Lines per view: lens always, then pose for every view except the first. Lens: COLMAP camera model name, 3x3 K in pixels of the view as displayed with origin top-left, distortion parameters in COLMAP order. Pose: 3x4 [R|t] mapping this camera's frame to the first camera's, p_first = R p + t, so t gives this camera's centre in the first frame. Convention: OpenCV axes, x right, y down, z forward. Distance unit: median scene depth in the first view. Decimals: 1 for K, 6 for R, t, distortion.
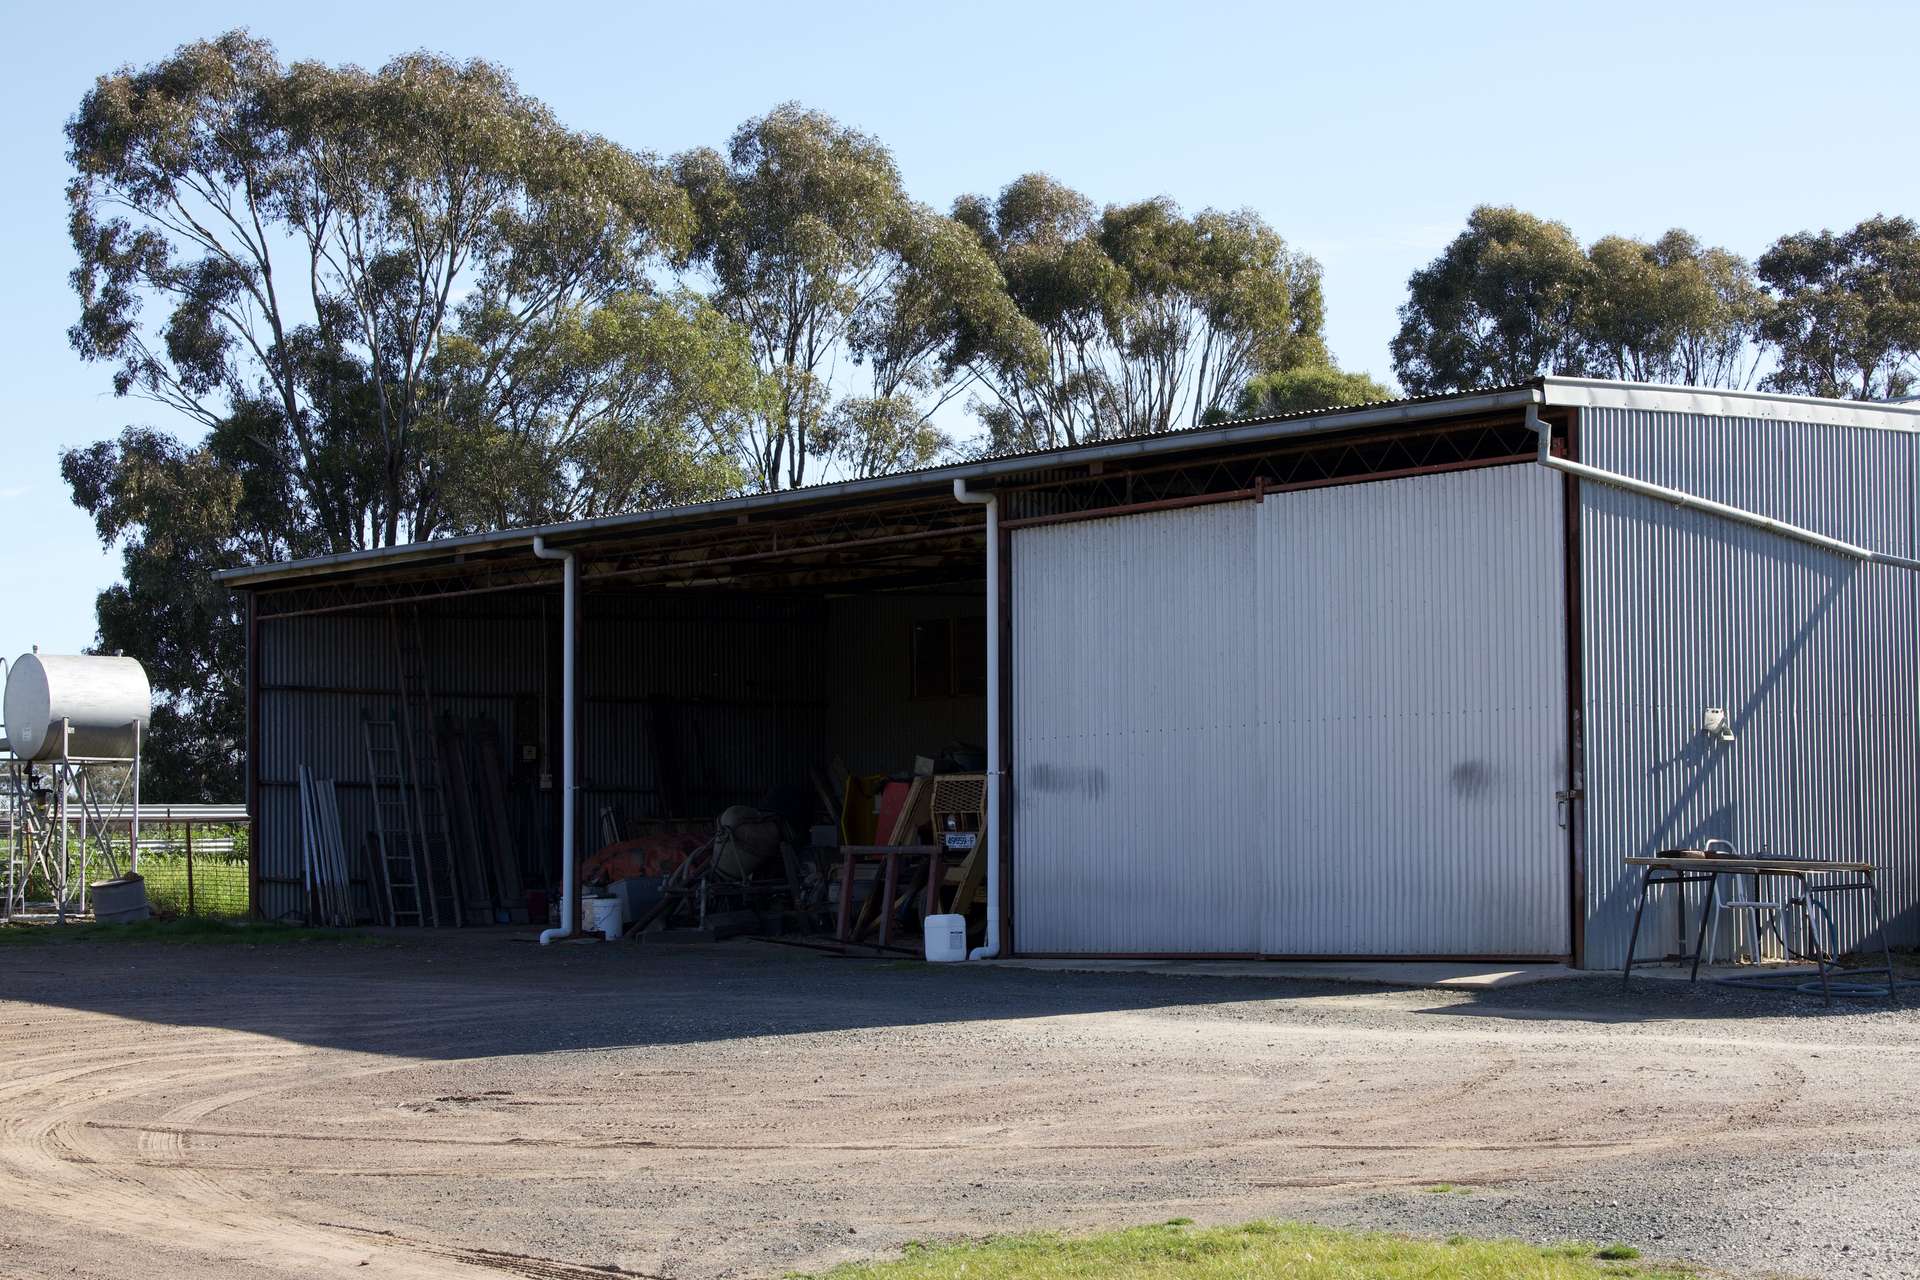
lens RADIAL K [[3755.4, 0, 960.0], [0, 3755.4, 640.0], [0, 0, 1]] dist [-0.159590, -0.376556]
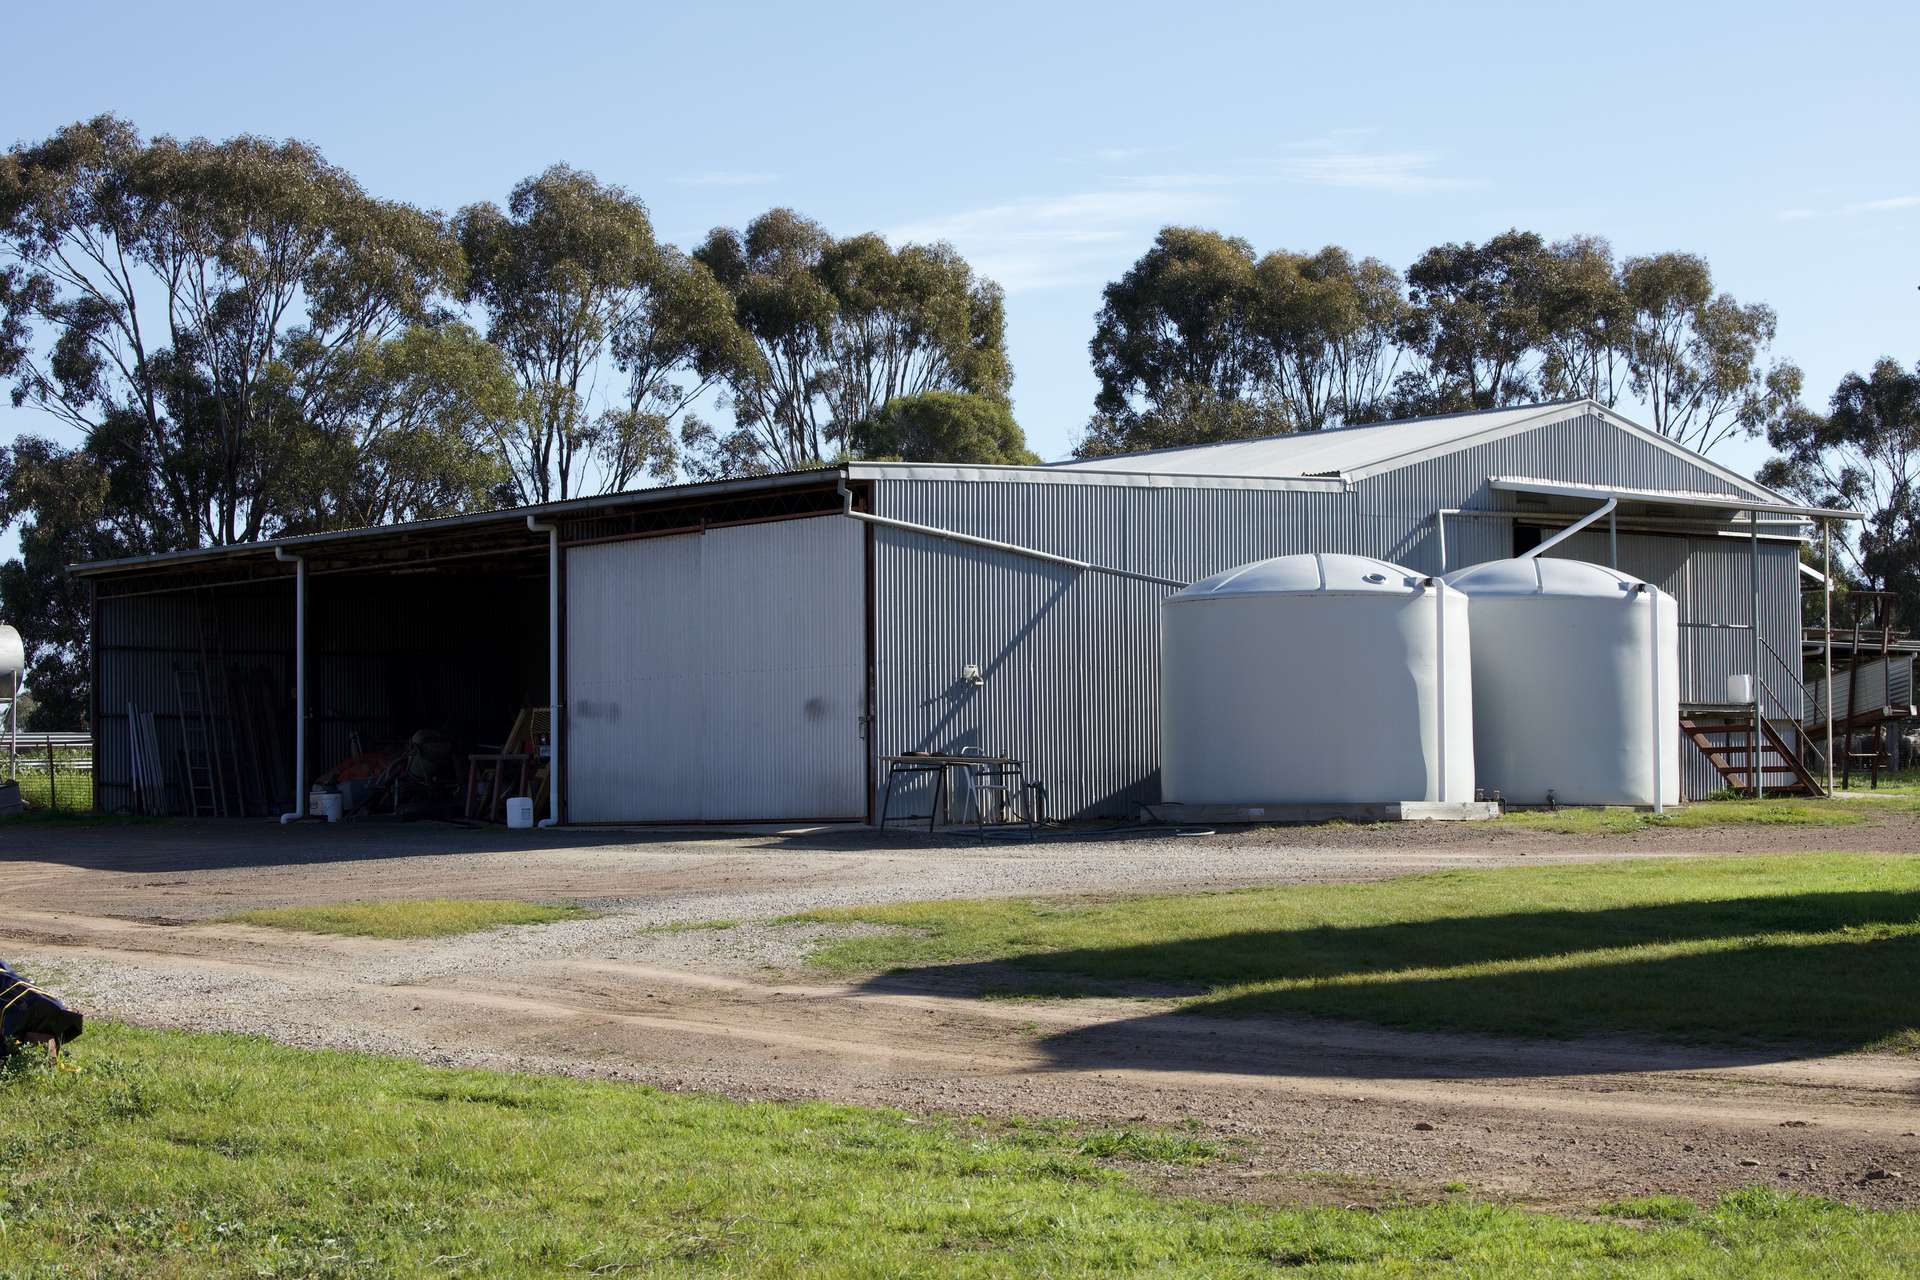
lens RADIAL K [[3755.4, 0, 960.0], [0, 3755.4, 640.0], [0, 0, 1]] dist [-0.159590, -0.376556]
pose [[0.999851, -0.004046, 0.016791, 0.070654], [0.003738, 0.999825, 0.018306, -0.009100], [-0.016862, -0.018240, 0.999691, -0.254396]]
